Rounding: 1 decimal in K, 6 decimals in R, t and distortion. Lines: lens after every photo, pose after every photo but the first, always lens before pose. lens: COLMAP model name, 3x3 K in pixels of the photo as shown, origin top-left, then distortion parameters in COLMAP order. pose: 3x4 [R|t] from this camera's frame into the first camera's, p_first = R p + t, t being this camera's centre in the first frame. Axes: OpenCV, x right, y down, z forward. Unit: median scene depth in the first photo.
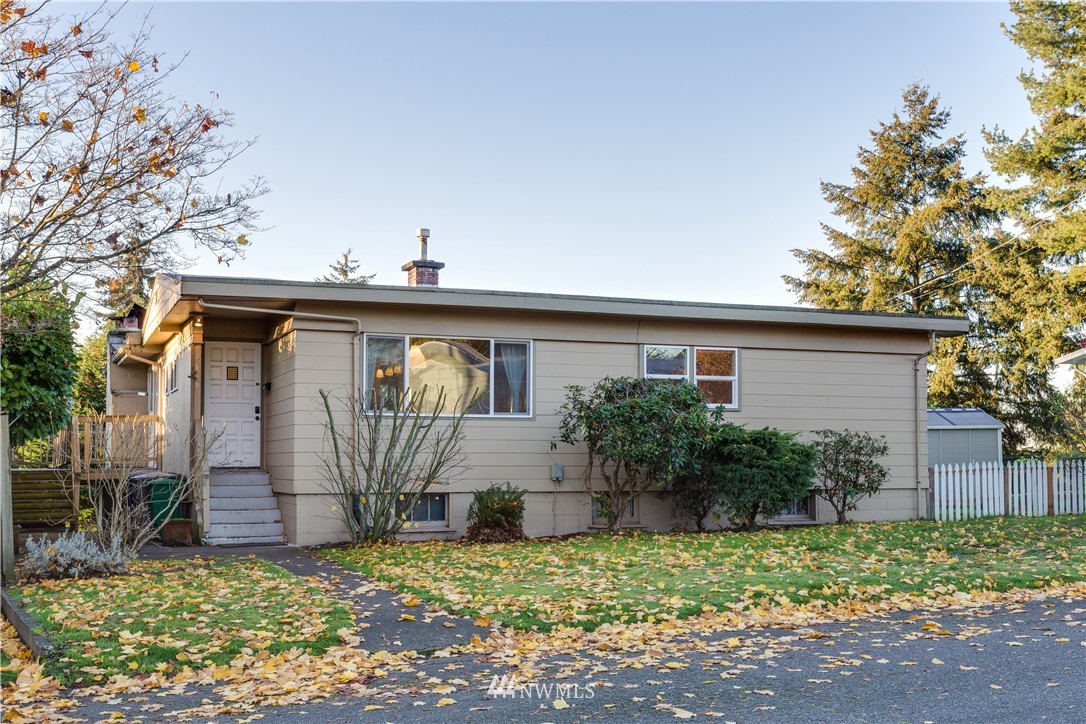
lens RADIAL K [[1126.6, 0, 542.7], [0, 1126.6, 357.6], [0, 0, 1]] dist [0.003365, 0.000000]
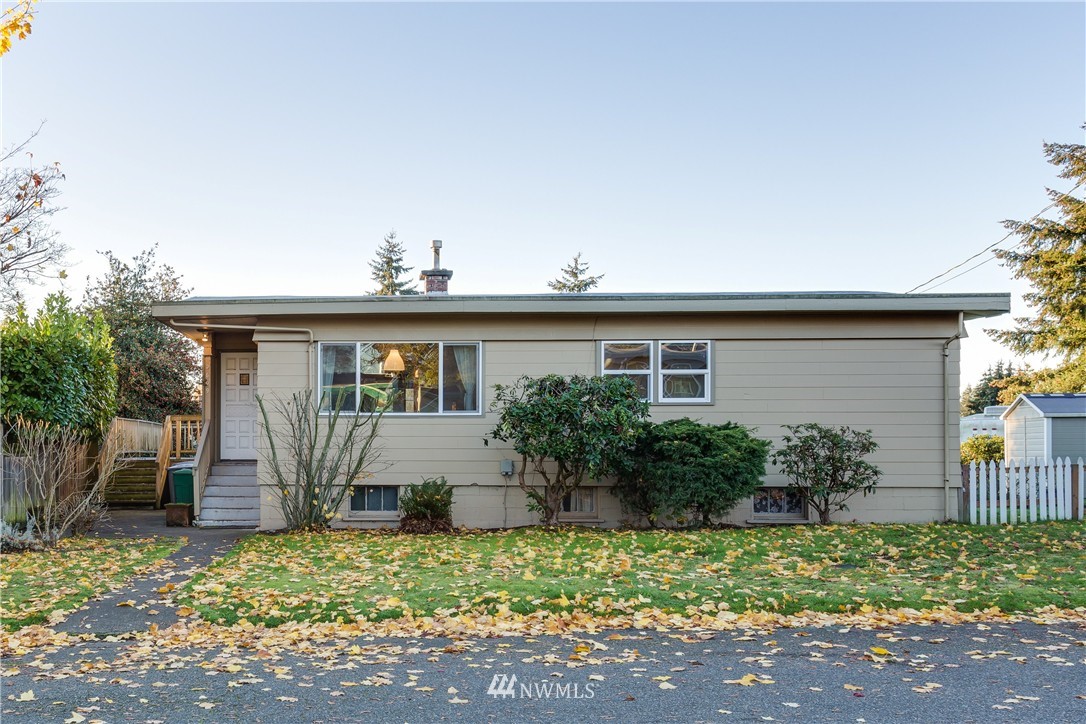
lens RADIAL K [[1024.9, 0, 543.3], [0, 1024.9, 368.2], [0, 0, 1]] dist [-0.005526, 0.000000]
pose [[0.915323, -0.025975, -0.401882, 0.409221], [0.035739, 0.999220, 0.016817, -0.004324], [0.401131, -0.029756, 0.915537, 0.140978]]
